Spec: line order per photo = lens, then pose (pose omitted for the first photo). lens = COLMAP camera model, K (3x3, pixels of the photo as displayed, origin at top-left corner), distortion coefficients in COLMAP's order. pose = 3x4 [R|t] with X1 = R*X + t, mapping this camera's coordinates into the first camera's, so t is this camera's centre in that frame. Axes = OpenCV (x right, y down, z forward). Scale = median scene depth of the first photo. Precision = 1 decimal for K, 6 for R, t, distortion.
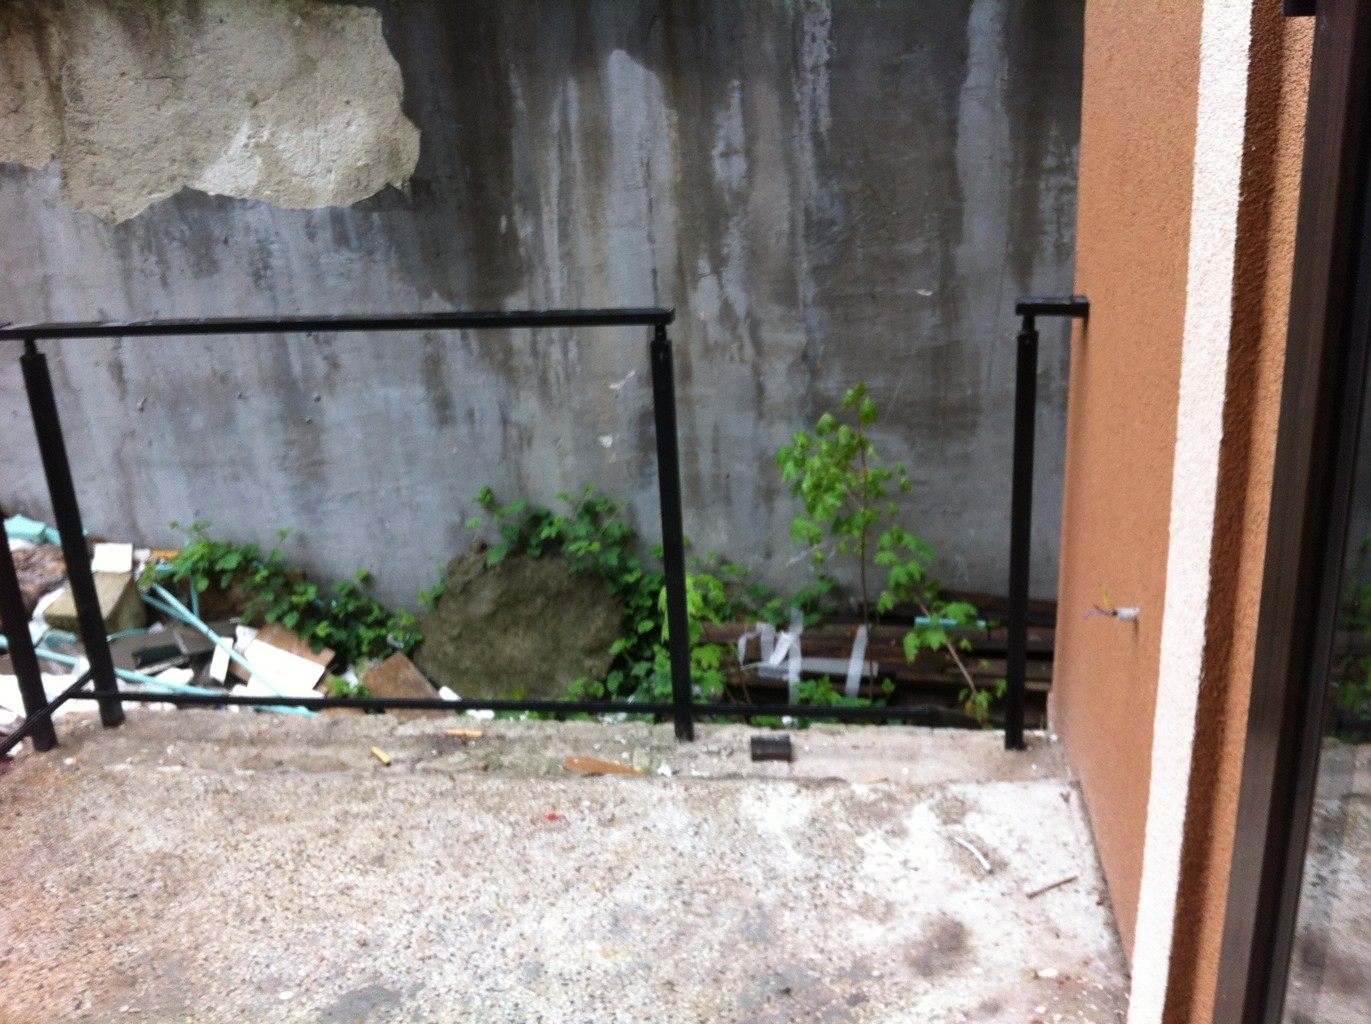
lens RADIAL K [[1328.6, 0, 711.4], [0, 1328.6, 509.7], [0, 0, 1]] dist [0.021506, -0.149594]
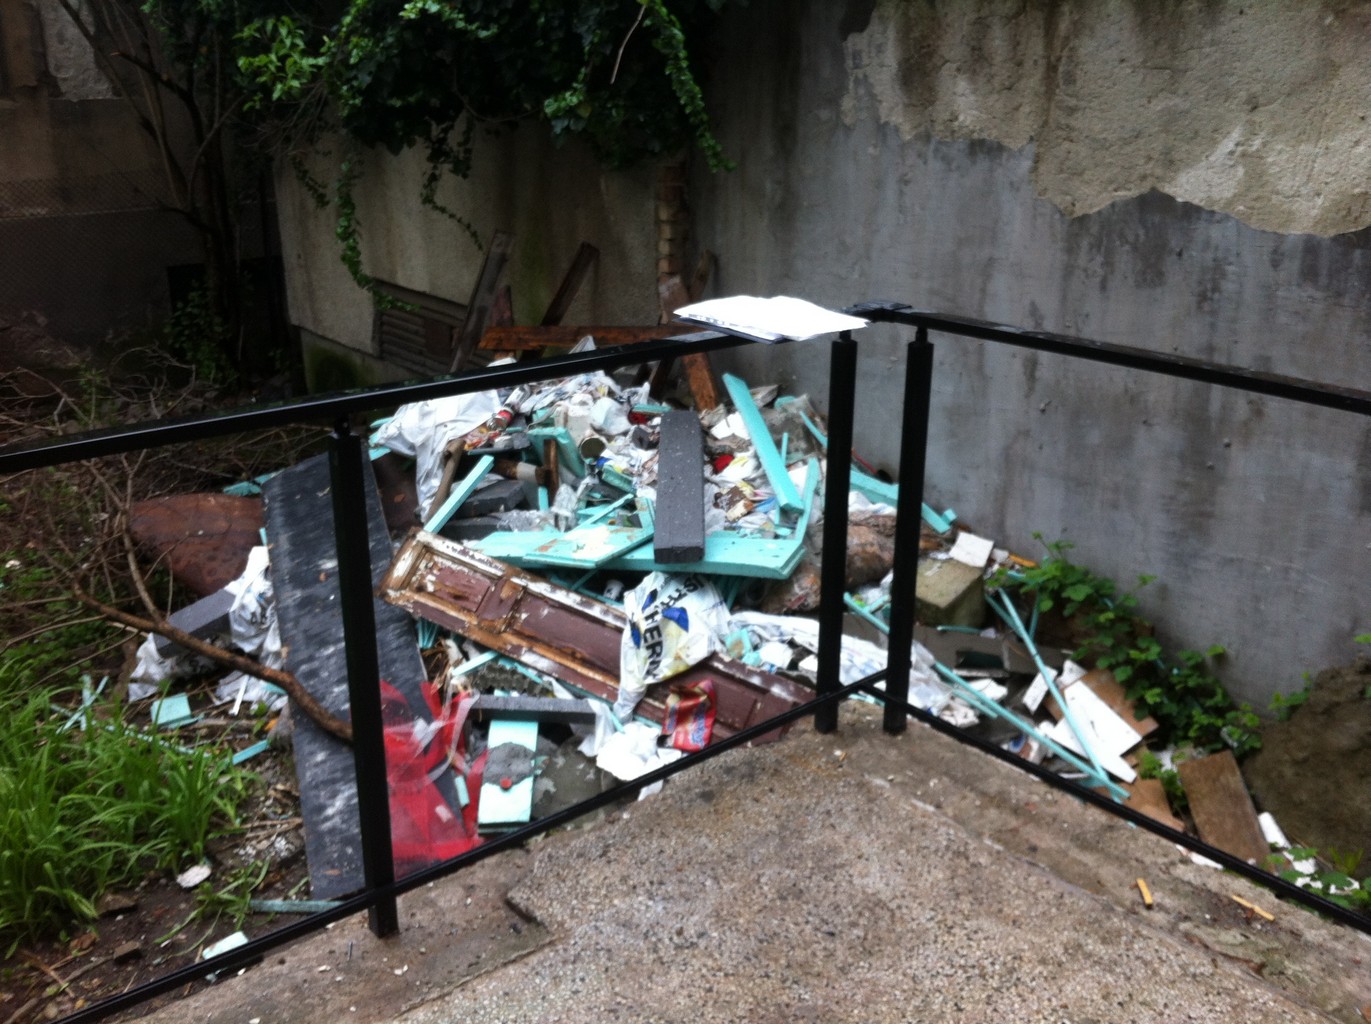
lens RADIAL K [[1328.6, 0, 711.4], [0, 1328.6, 509.7], [0, 0, 1]] dist [0.021506, -0.149594]
pose [[0.750178, 0.271152, -0.603083, -0.011131], [-0.271887, 0.957876, 0.092468, -0.031729], [0.602752, 0.094603, 0.792300, 0.105300]]
